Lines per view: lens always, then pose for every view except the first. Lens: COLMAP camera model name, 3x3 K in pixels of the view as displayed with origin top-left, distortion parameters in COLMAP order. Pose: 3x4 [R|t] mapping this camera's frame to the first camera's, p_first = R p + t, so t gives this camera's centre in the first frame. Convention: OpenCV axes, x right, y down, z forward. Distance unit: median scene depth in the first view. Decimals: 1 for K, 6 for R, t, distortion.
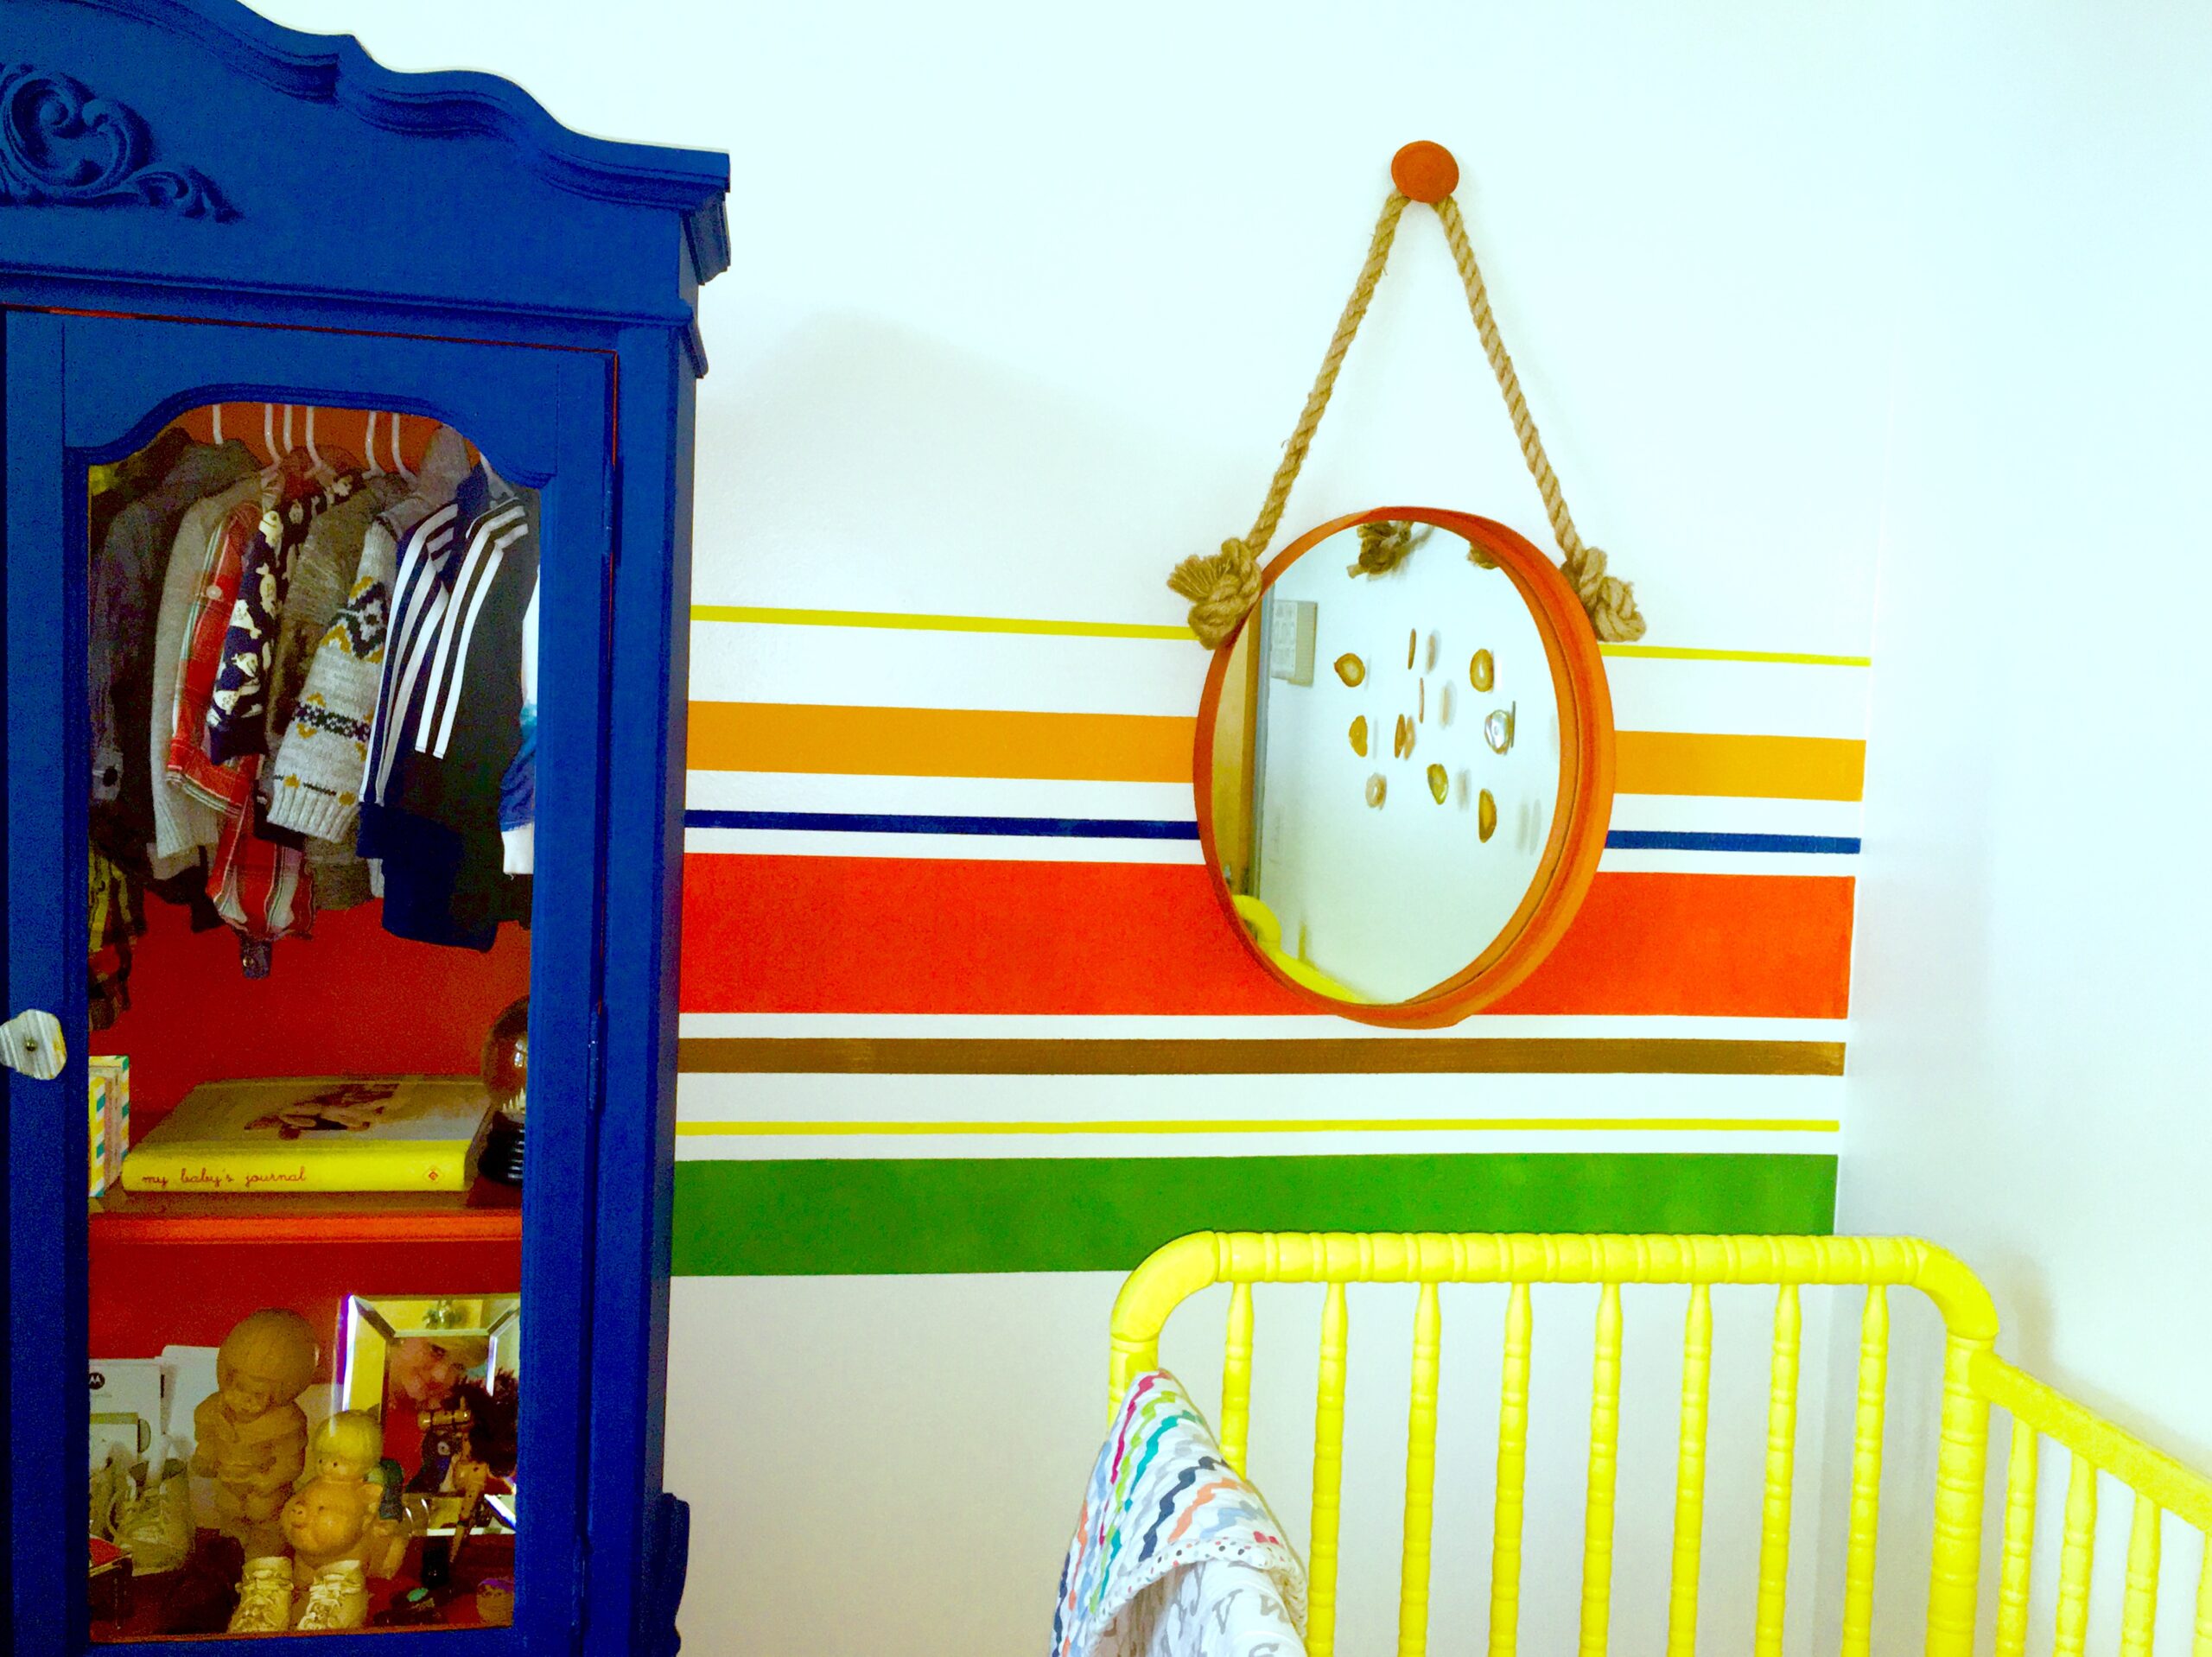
lens RADIAL K [[1982.9, 0, 1106.0], [0, 1982.9, 828.5], [0, 0, 1]] dist [0.098154, -0.168344]
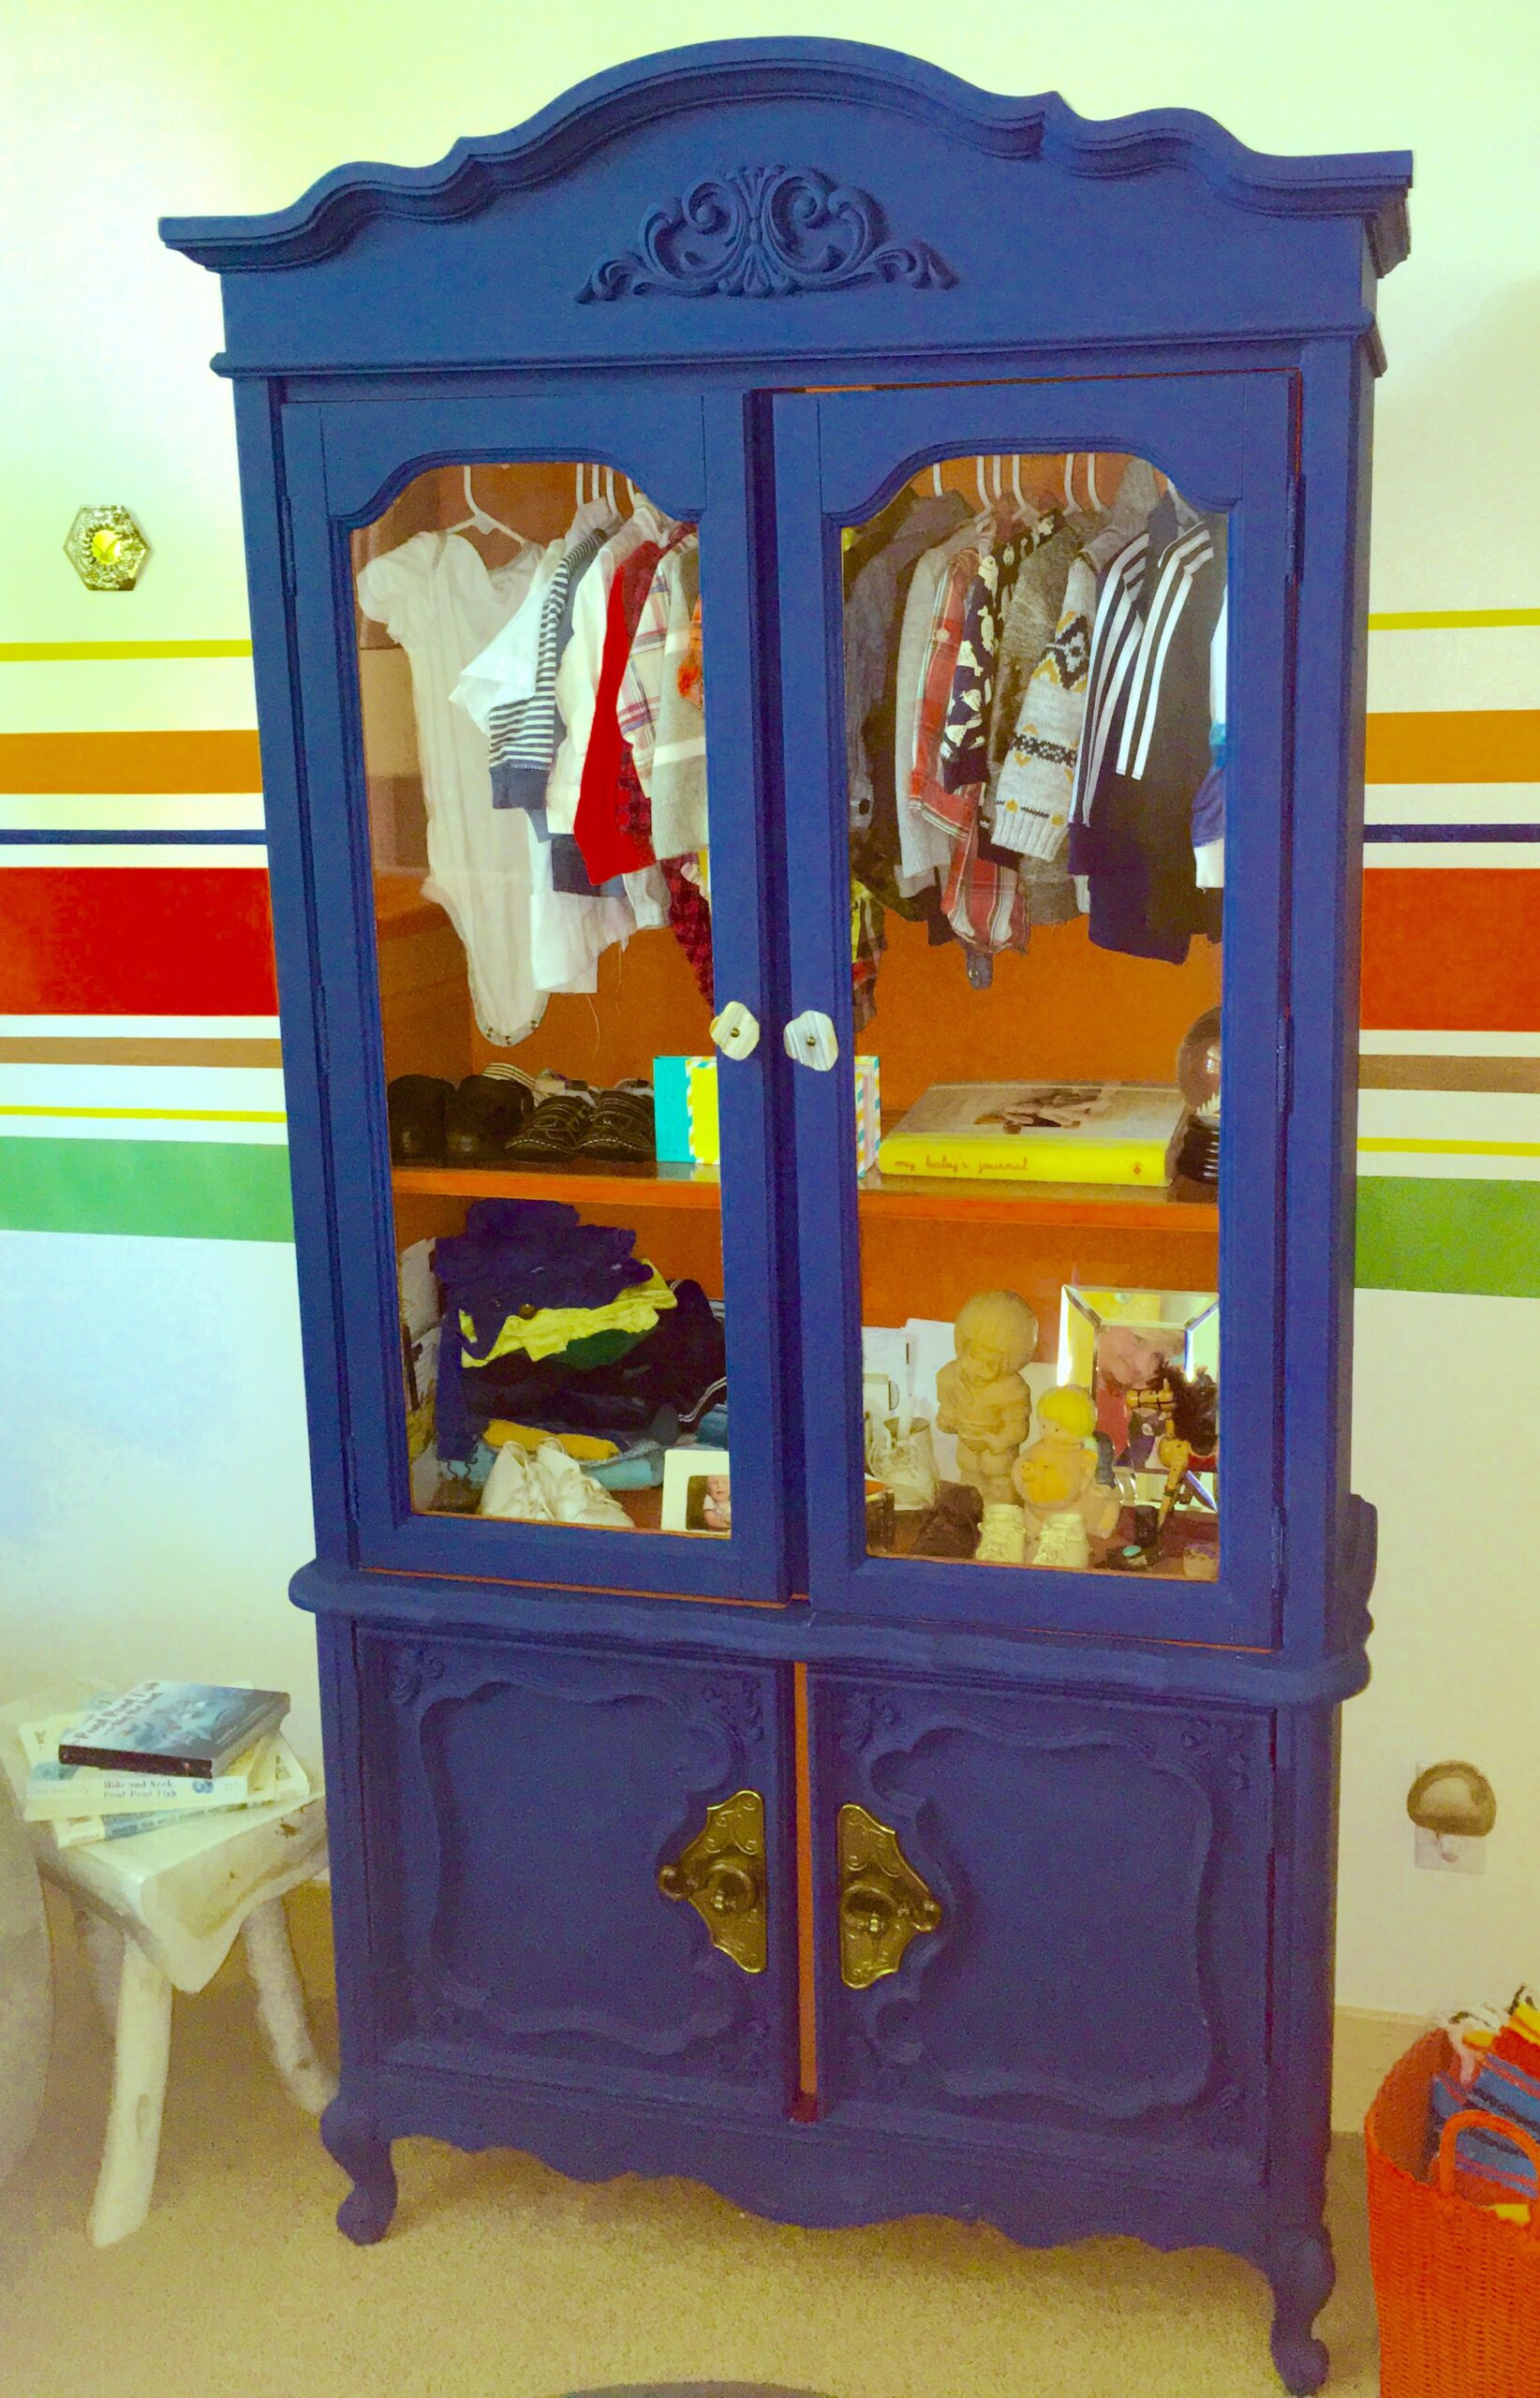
lens RADIAL K [[2208.8, 0, 939.2], [0, 2208.8, 1052.3], [0, 0, 1]] dist [0.074477, -0.132187]
pose [[0.924376, 0.009333, -0.381368, 0.017801], [0.023304, 0.996452, 0.080872, 0.010820], [0.380769, -0.083643, 0.920879, -0.124996]]
